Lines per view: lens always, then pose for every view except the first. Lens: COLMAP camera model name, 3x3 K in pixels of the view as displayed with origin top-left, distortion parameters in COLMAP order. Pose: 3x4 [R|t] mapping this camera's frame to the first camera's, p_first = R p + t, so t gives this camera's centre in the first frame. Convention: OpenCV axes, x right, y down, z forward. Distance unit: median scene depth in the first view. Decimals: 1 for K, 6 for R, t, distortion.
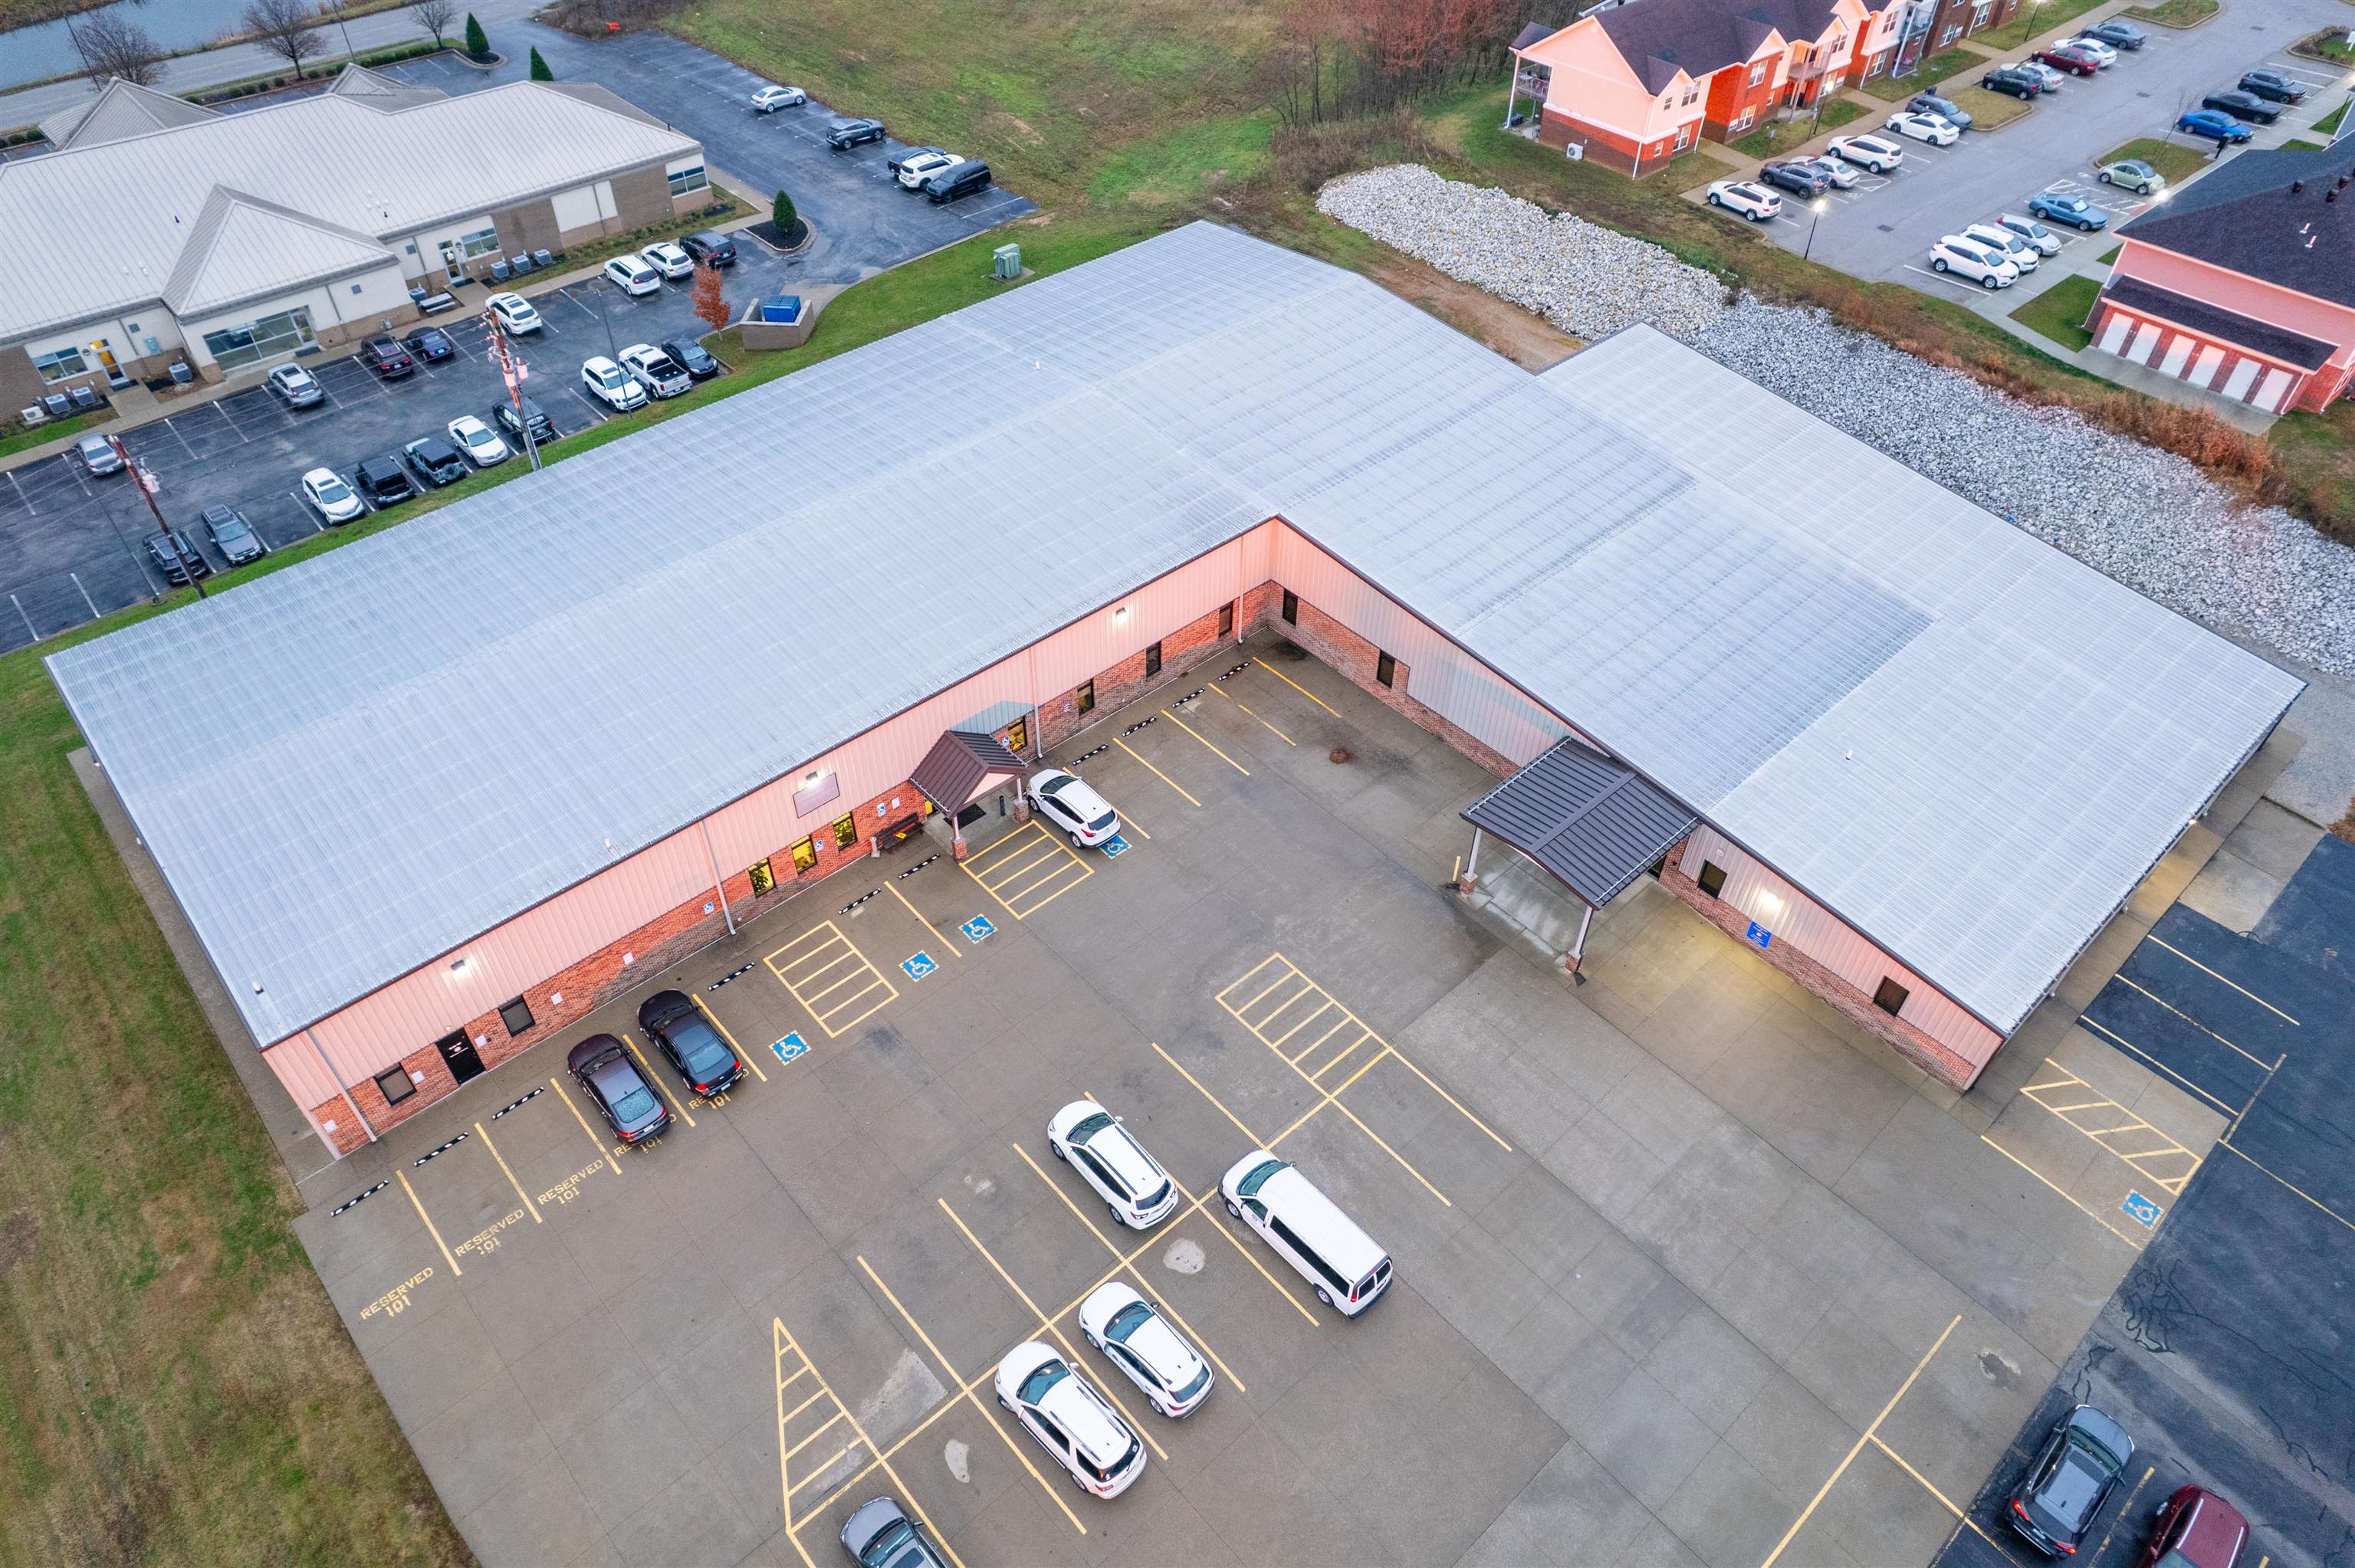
lens RADIAL K [[1497.5, 0, 1177.5], [0, 1497.5, 784.0], [0, 0, 1]] dist [-0.089245, 0.077526]
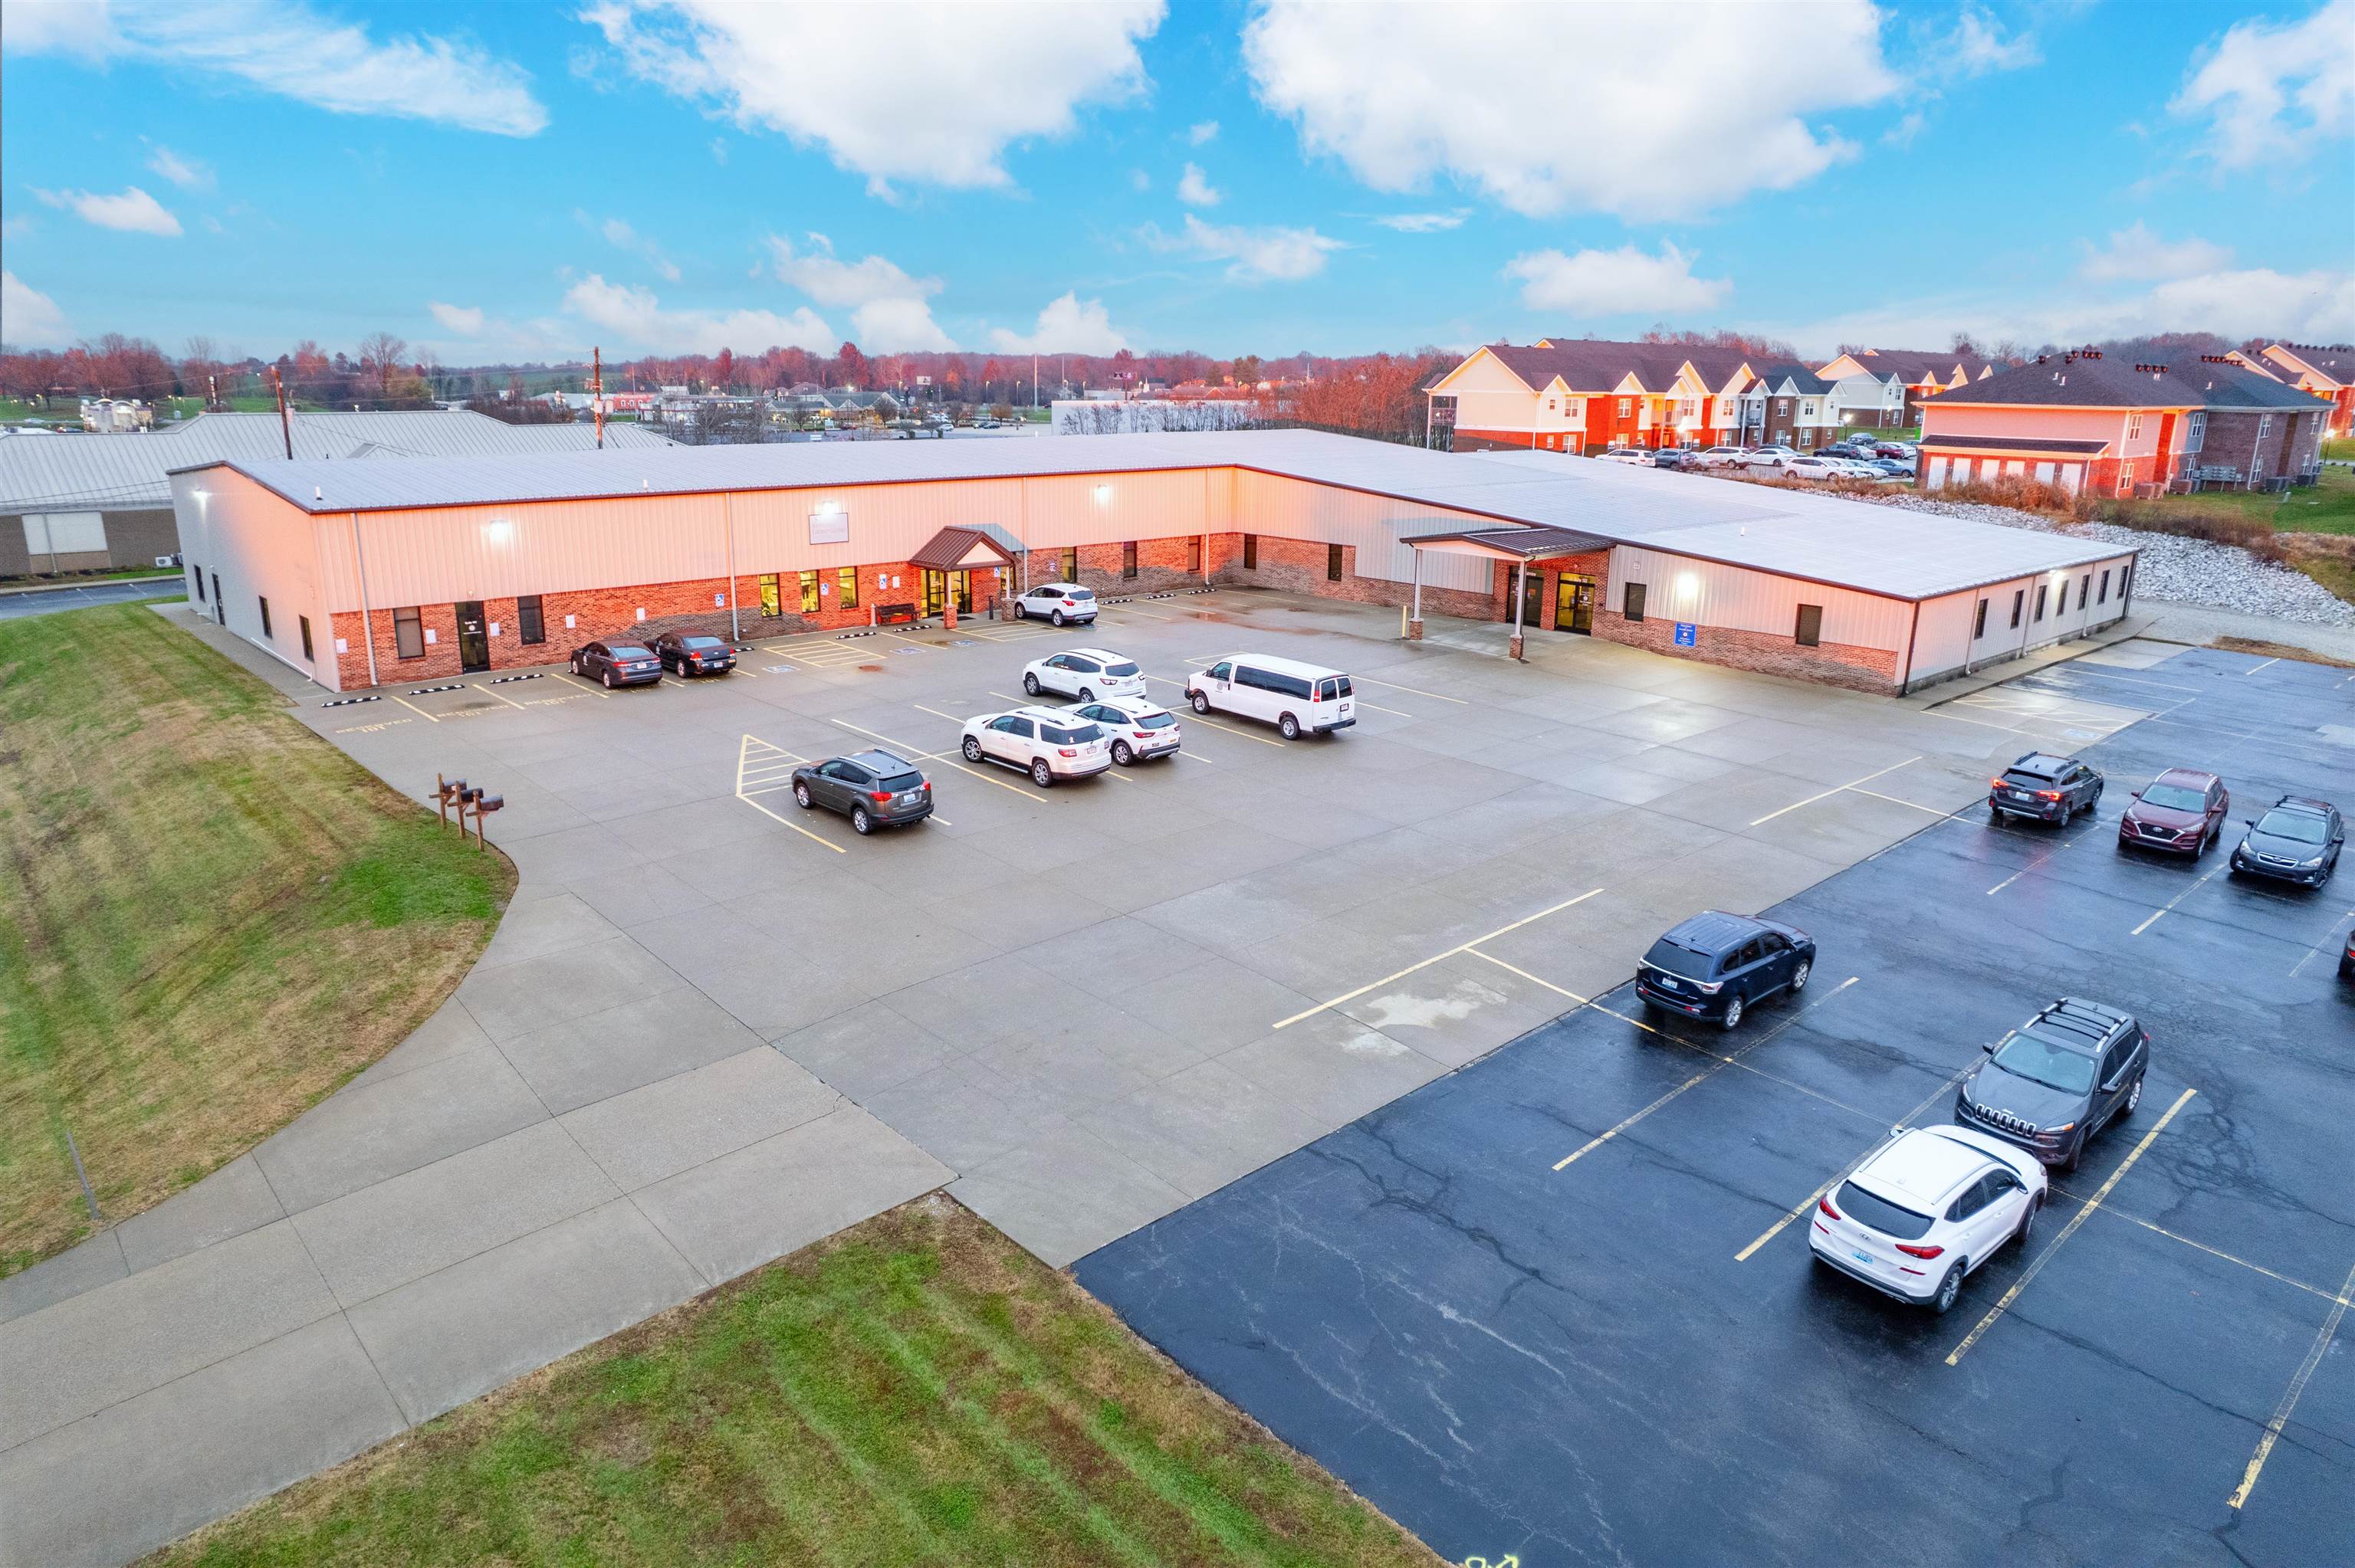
lens RADIAL K [[1497.5, 0, 1177.5], [0, 1497.5, 784.0], [0, 0, 1]] dist [-0.089245, 0.077526]
pose [[0.999947, -0.000787, 0.010281, 0.006019], [0.005594, 0.878982, -0.476822, 0.446807], [-0.008662, 0.476854, 0.878940, 0.062715]]
